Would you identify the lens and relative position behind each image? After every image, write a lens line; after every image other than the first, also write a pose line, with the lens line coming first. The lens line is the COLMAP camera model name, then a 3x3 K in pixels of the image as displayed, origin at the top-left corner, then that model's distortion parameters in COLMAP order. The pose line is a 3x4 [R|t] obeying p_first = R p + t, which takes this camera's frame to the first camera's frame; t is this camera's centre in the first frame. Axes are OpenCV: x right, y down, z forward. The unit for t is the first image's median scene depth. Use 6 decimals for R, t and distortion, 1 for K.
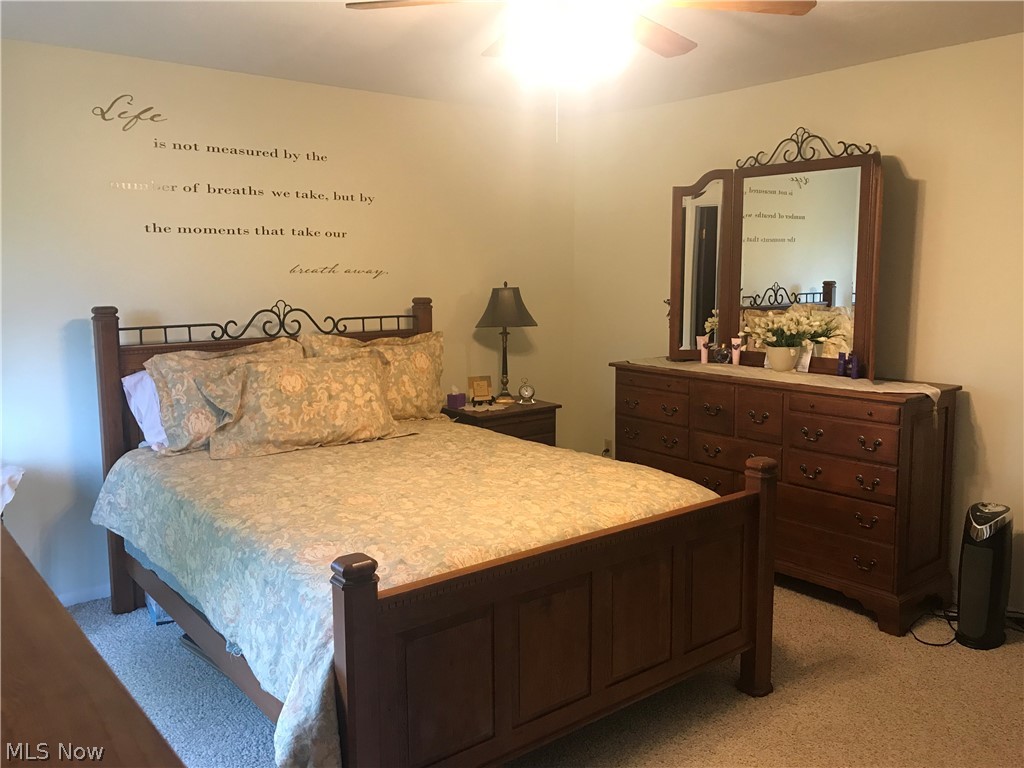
lens RADIAL K [[836.0, 0, 507.5], [0, 836.0, 379.6], [0, 0, 1]] dist [0.023572, -0.018343]
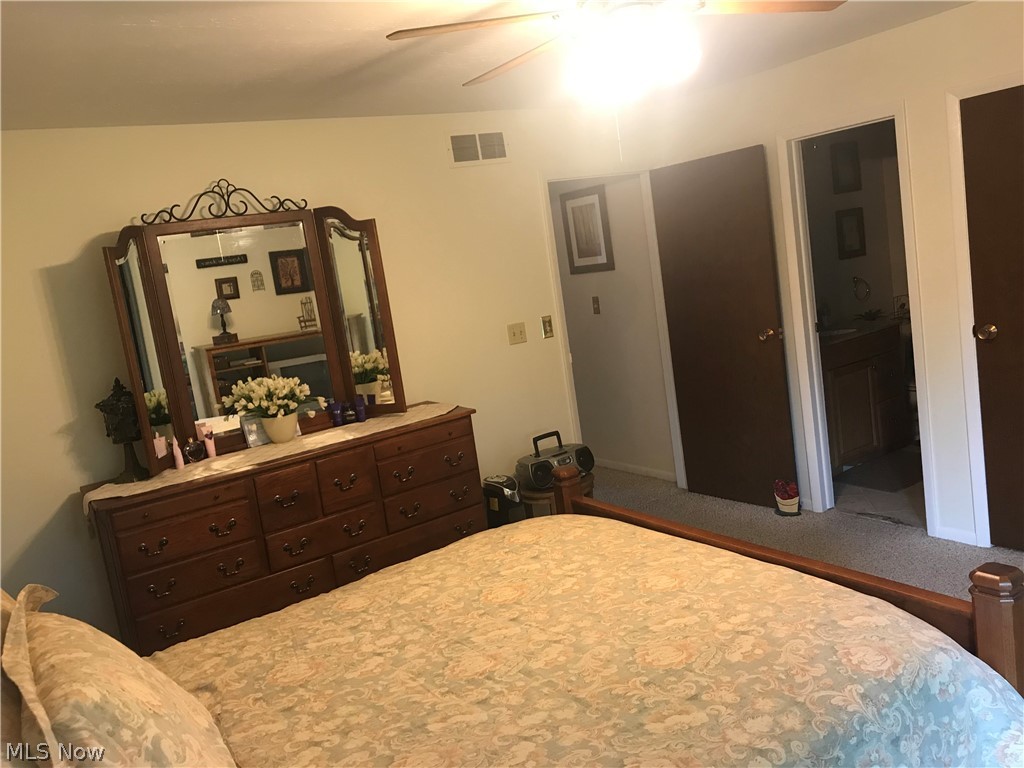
lens RADIAL K [[836.0, 0, 506.6], [0, 836.0, 381.2], [0, 0, 1]] dist [0.023572, -0.018343]
pose [[0.099637, -0.161087, 0.981898, -0.786604], [0.274123, 0.953066, 0.128541, -0.182881], [-0.956519, 0.256353, 0.139119, 0.928616]]
